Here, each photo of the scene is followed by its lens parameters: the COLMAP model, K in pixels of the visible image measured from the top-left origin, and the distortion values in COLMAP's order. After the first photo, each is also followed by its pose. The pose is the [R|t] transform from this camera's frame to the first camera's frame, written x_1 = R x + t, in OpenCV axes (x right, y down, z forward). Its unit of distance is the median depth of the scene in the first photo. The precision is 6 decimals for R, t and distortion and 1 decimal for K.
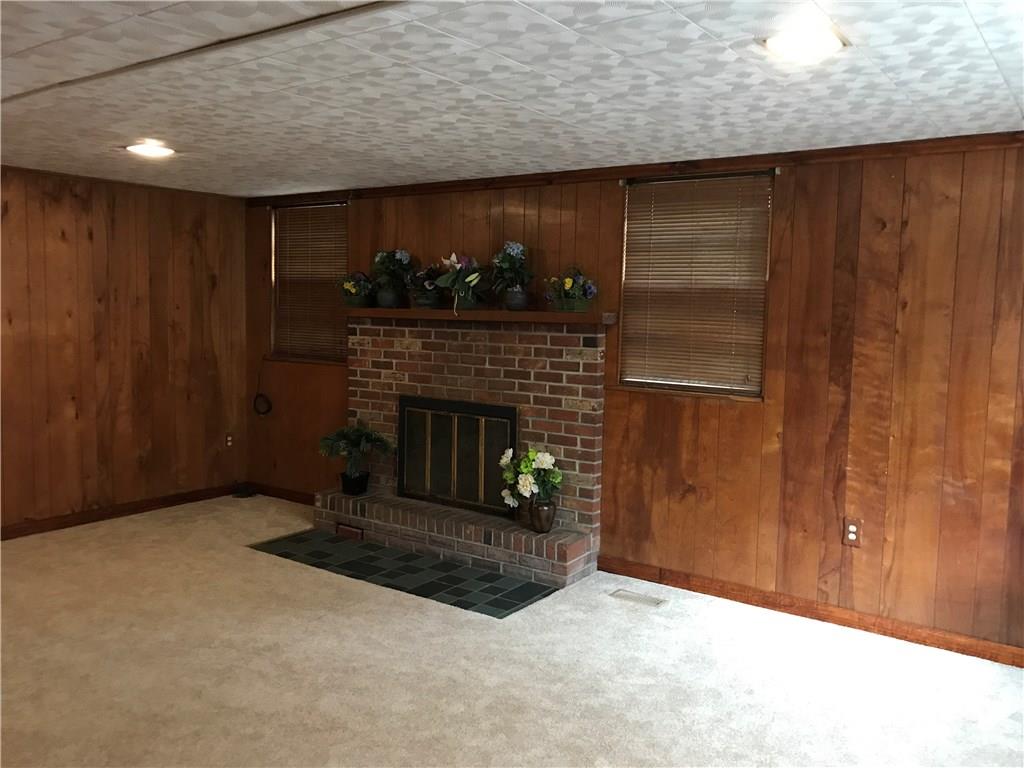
lens RADIAL K [[853.4, 0, 512.1], [0, 853.4, 384.4], [0, 0, 1]] dist [-0.006301, -0.041718]
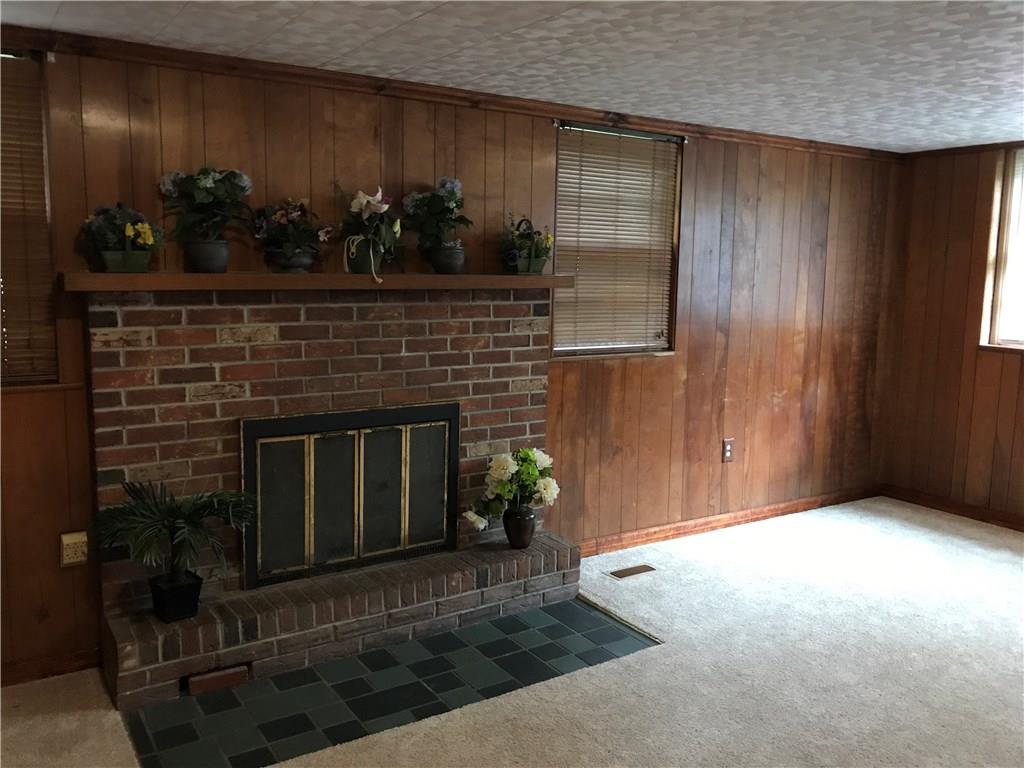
lens RADIAL K [[853.4, 0, 514.5], [0, 853.4, 379.1], [0, 0, 1]] dist [-0.006301, -0.041718]
pose [[0.350980, -0.142109, 0.925537, -0.675830], [0.073487, 0.989549, 0.124070, -0.084011], [-0.933495, 0.024468, 0.357755, 0.686998]]
